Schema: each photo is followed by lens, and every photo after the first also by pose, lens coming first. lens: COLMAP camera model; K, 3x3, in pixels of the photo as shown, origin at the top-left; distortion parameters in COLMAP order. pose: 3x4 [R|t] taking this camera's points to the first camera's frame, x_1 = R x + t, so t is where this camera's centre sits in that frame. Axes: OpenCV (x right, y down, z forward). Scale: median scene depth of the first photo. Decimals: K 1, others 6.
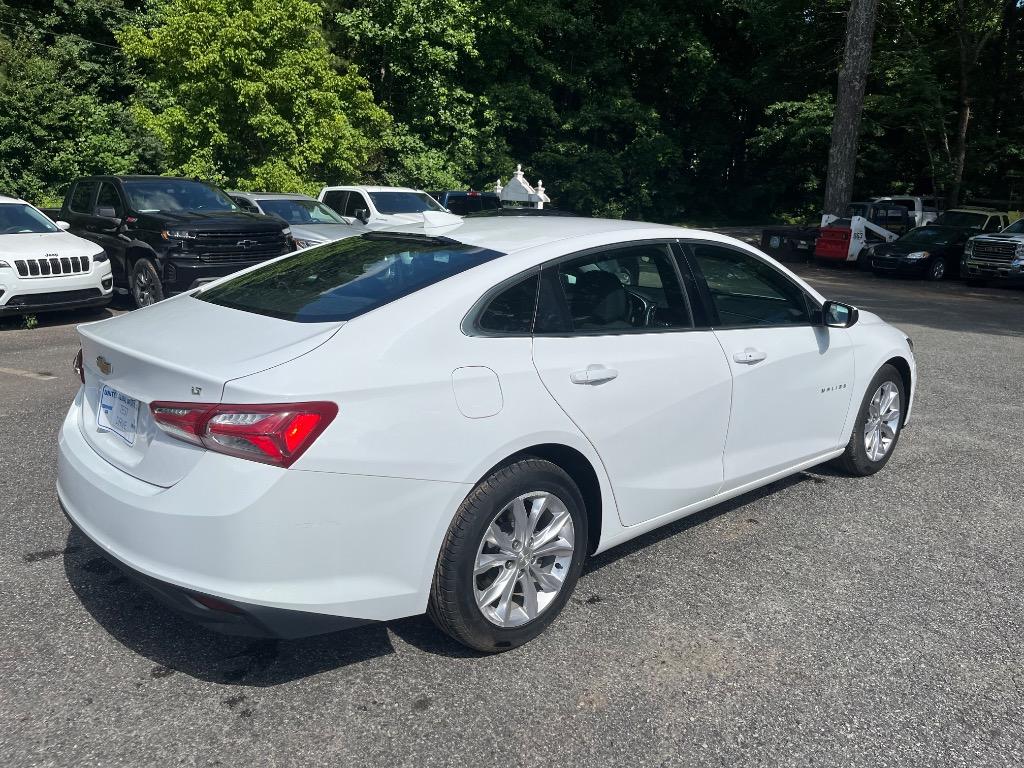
lens RADIAL K [[759.9, 0, 498.5], [0, 759.9, 381.0], [0, 0, 1]] dist [0.080808, -0.114795]
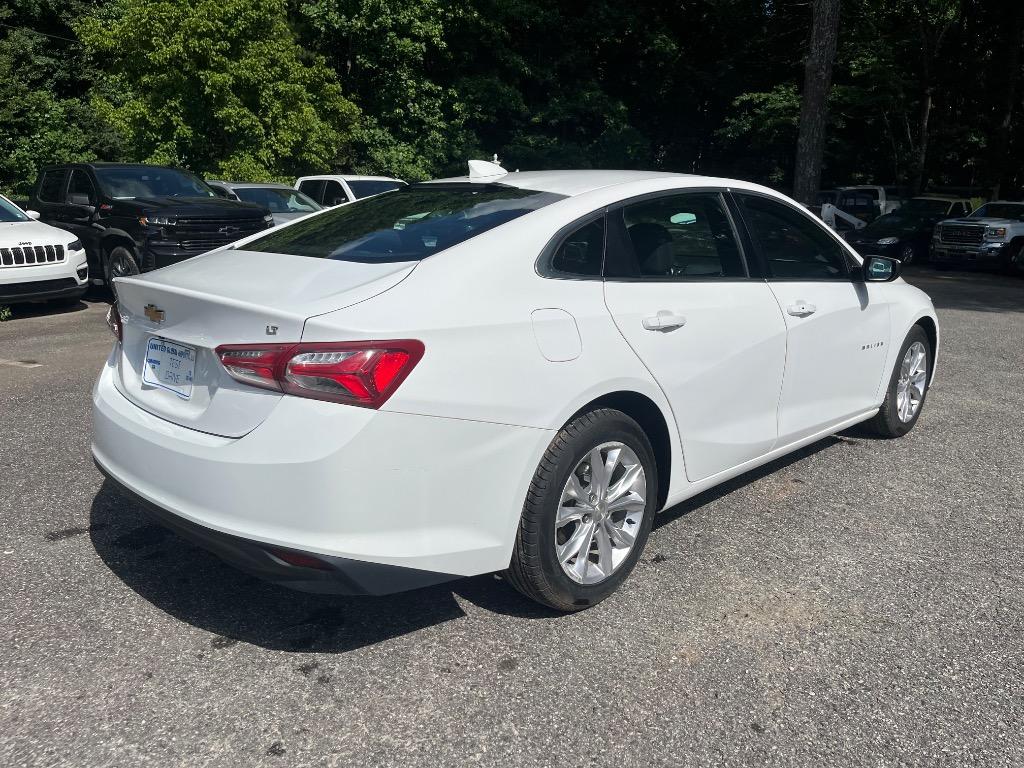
lens RADIAL K [[759.9, 0, 498.5], [0, 759.9, 381.0], [0, 0, 1]] dist [0.080808, -0.114795]
pose [[0.998712, -0.021272, 0.046061, -0.016378], [0.021226, 0.999774, 0.001481, 0.007812], [-0.046082, -0.000502, 0.998938, 0.006343]]
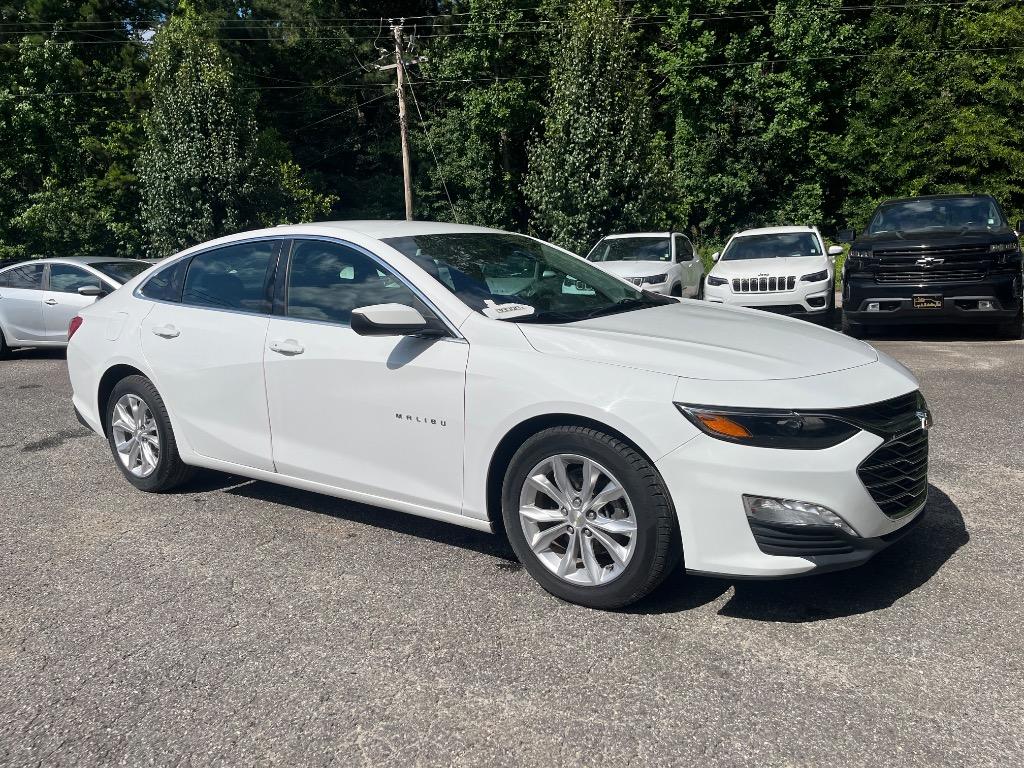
lens RADIAL K [[760.3, 0, 508.4], [0, 760.3, 391.5], [0, 0, 1]] dist [0.074096, -0.104259]
pose [[0.203643, 0.151455, -0.967259, 0.206810], [-0.180210, 0.976880, 0.115020, -0.022173], [0.962317, 0.150887, 0.226229, 0.162323]]
